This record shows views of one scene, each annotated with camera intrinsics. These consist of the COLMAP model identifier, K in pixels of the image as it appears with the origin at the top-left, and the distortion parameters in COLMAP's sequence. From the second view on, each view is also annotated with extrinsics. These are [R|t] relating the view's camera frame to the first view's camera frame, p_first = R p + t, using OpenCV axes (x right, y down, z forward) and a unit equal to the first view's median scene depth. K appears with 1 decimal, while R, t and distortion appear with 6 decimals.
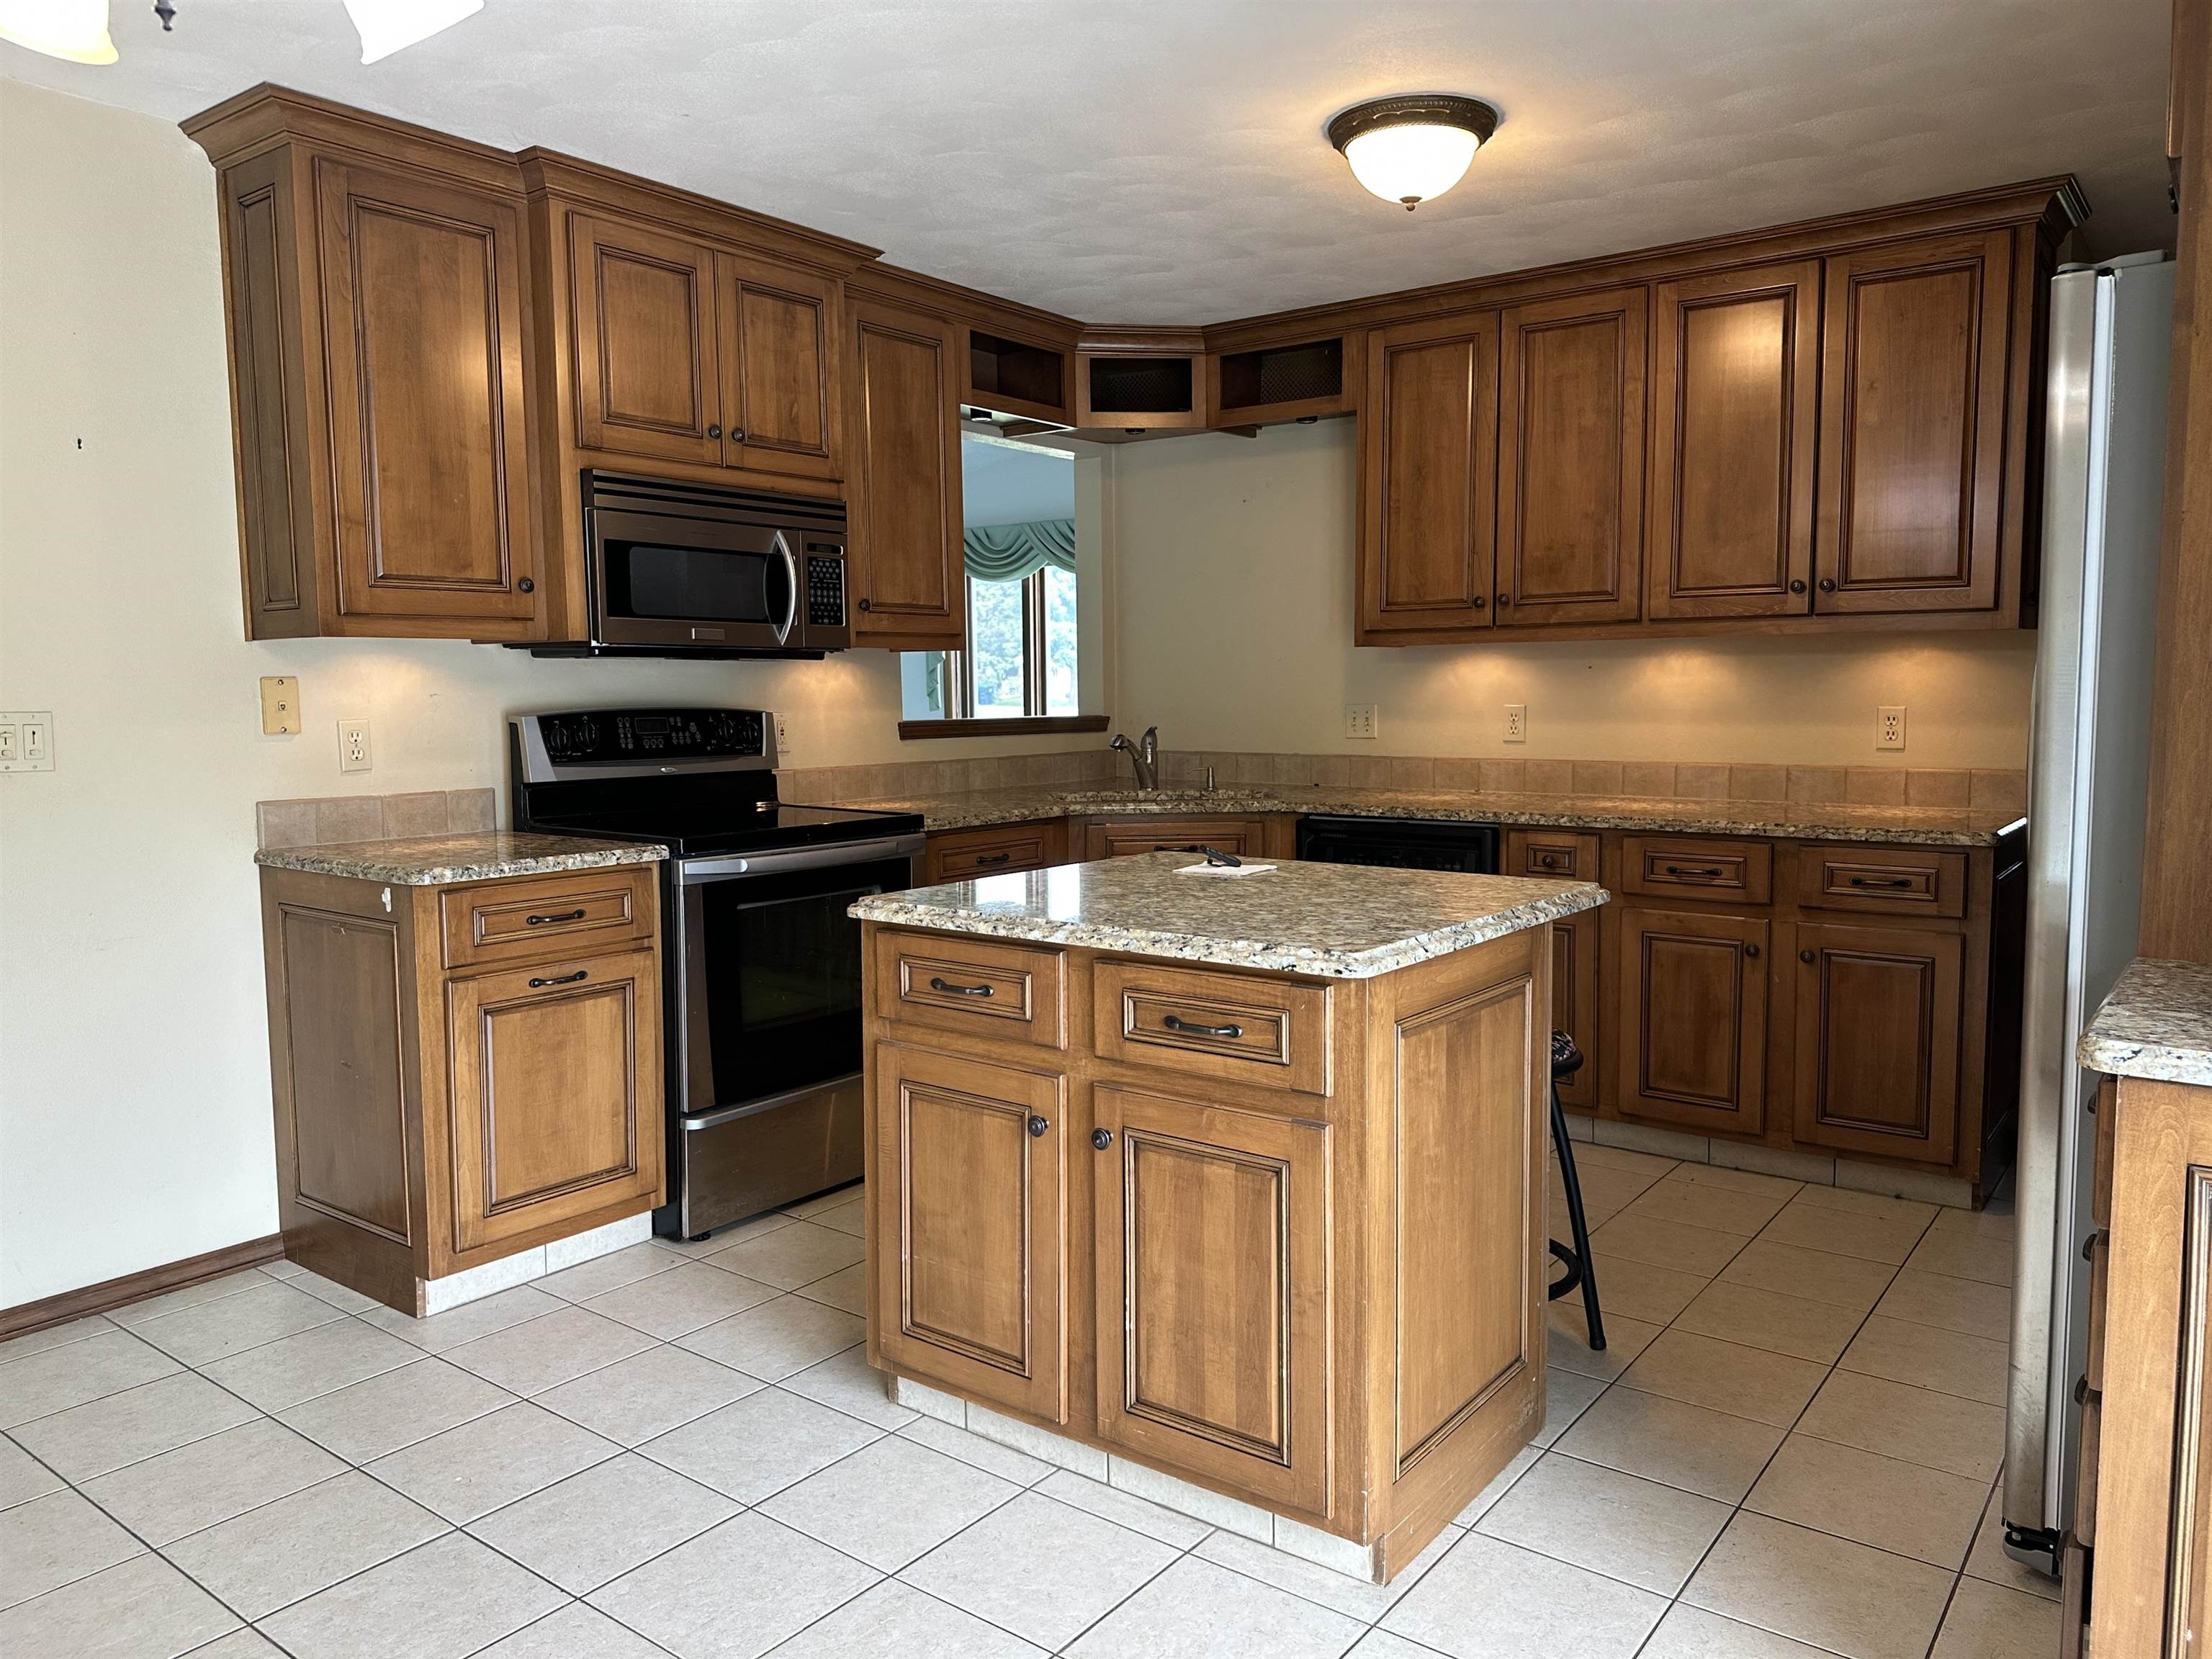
lens RADIAL K [[1559.3, 0, 1096.7], [0, 1559.3, 830.8], [0, 0, 1]] dist [0.068532, -0.037238]
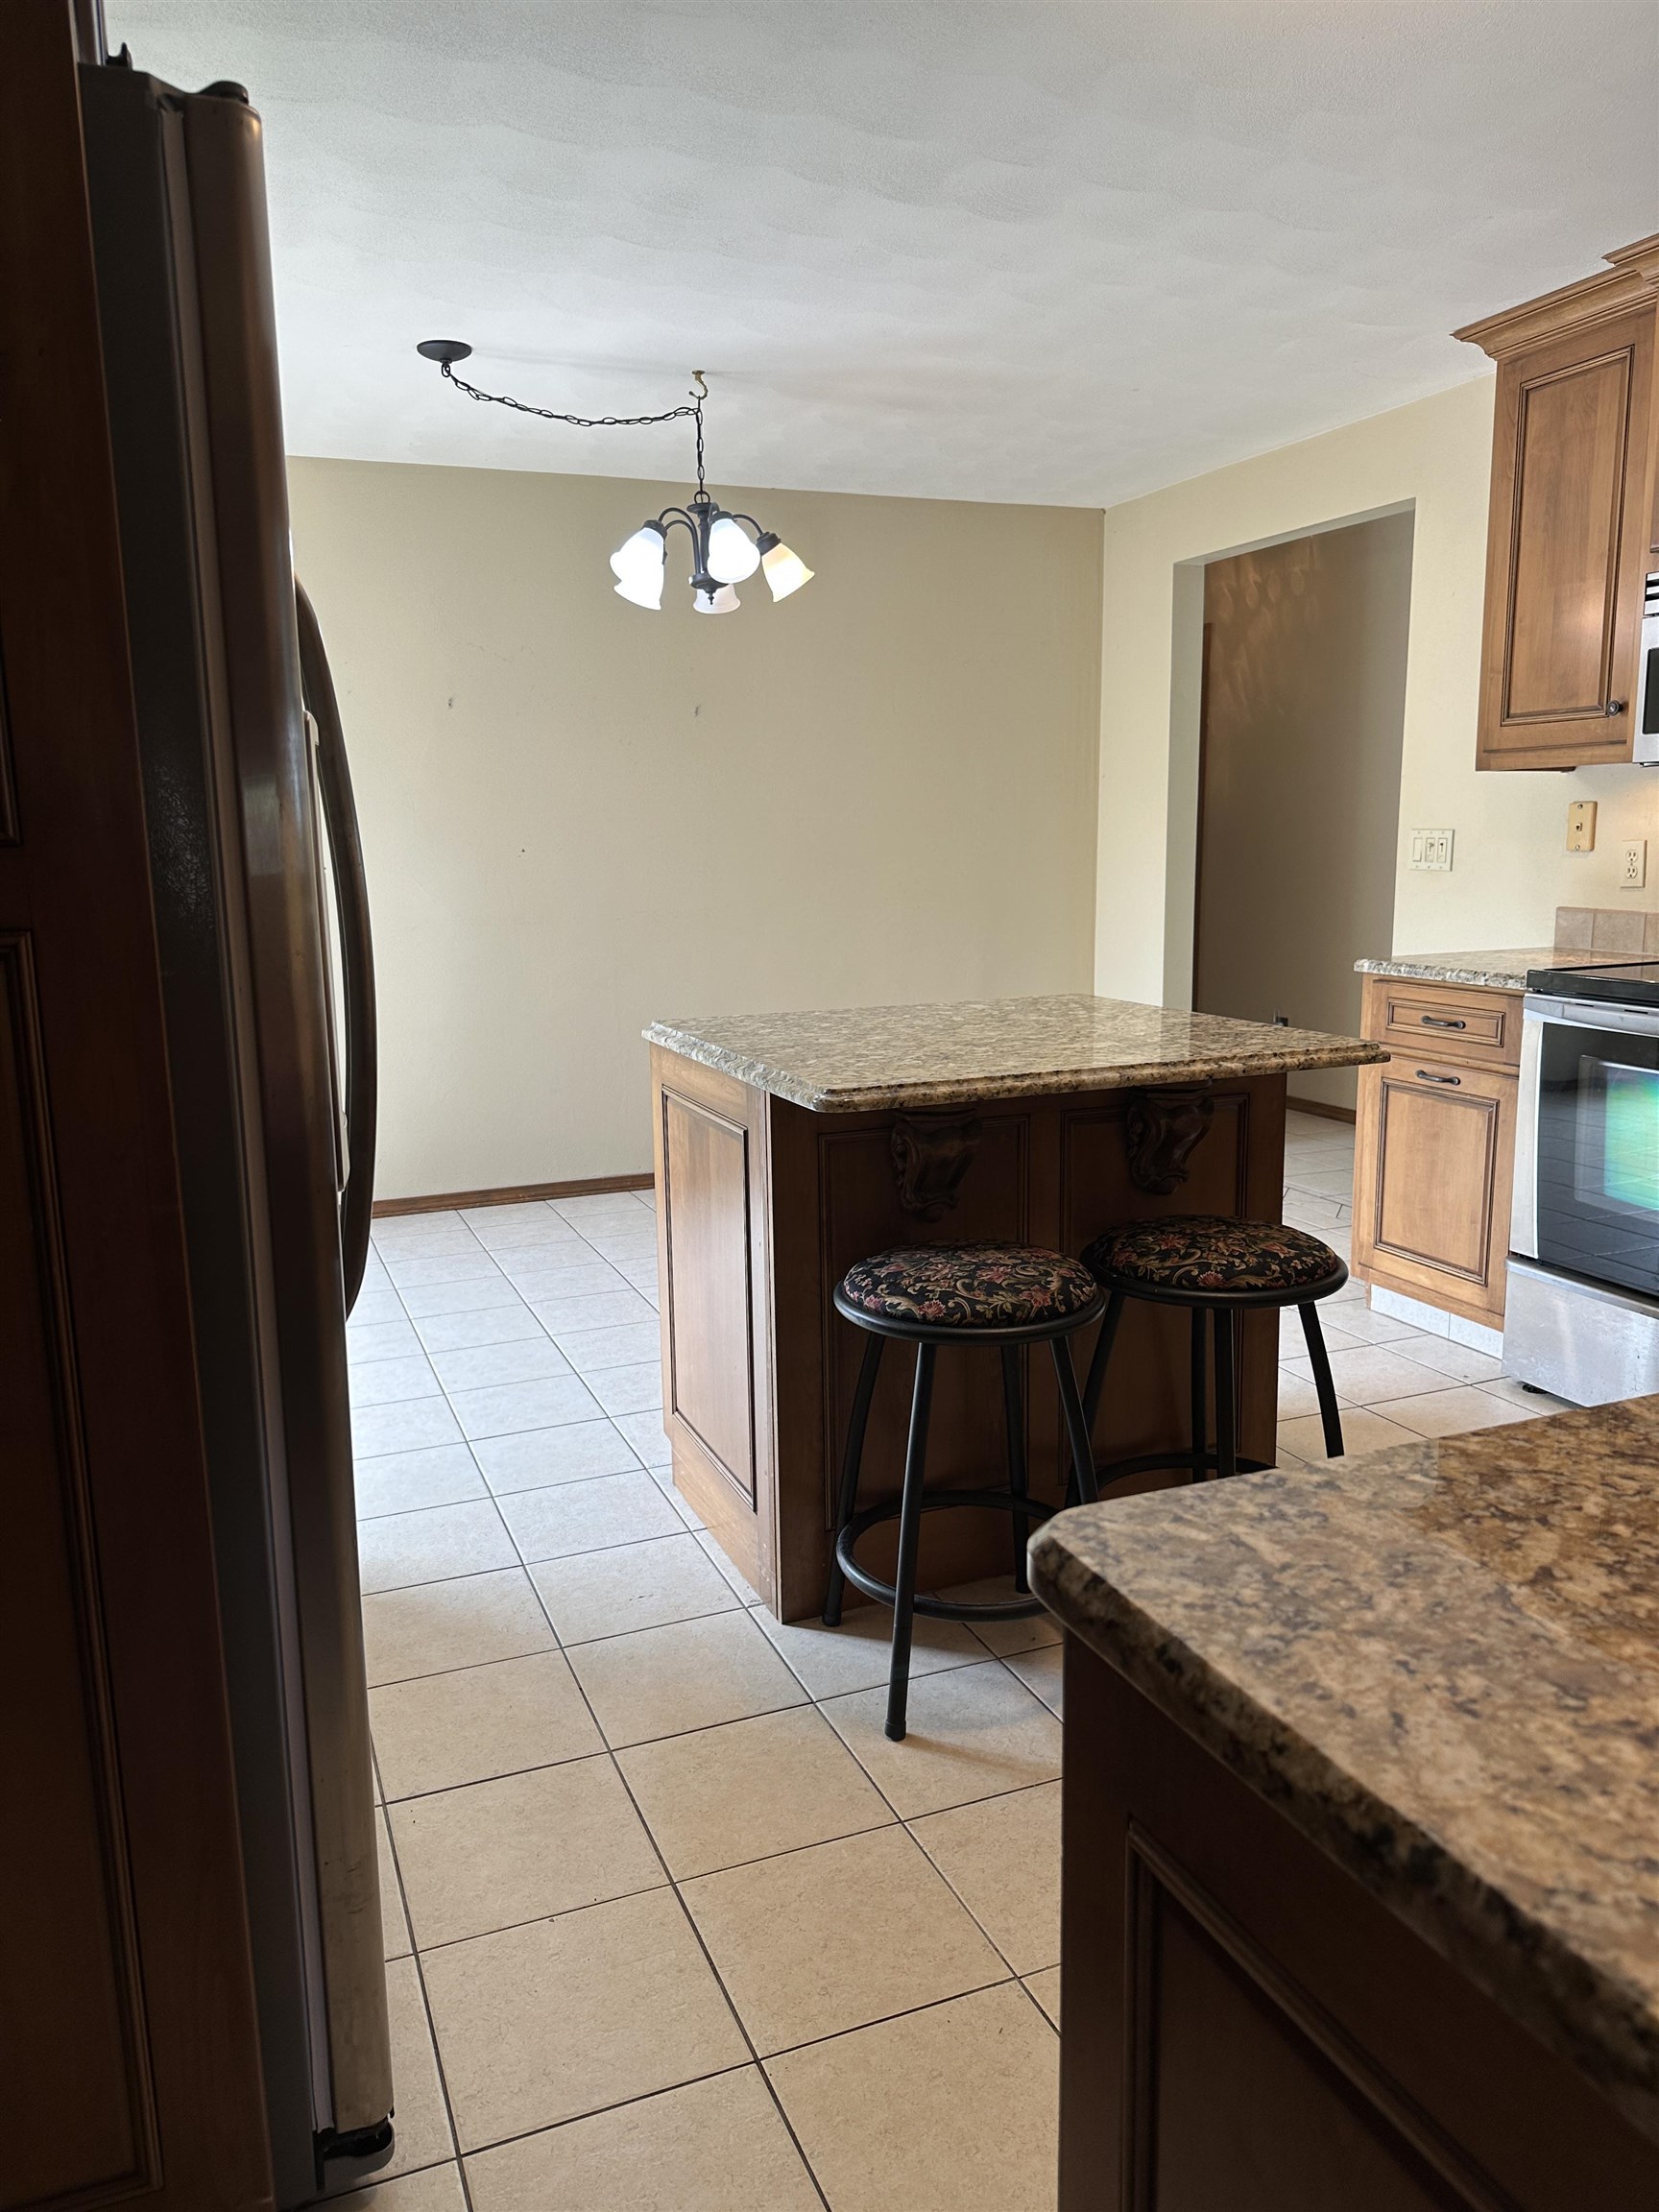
lens RADIAL K [[1559.3, 0, 863.0], [0, 1559.3, 1087.5], [0, 0, 1]] dist [0.068532, -0.037238]
pose [[-0.513367, 0.155211, -0.844016, 0.627942], [-0.057226, 0.975128, 0.214129, -0.088979], [0.856259, 0.158227, -0.491717, 0.921937]]
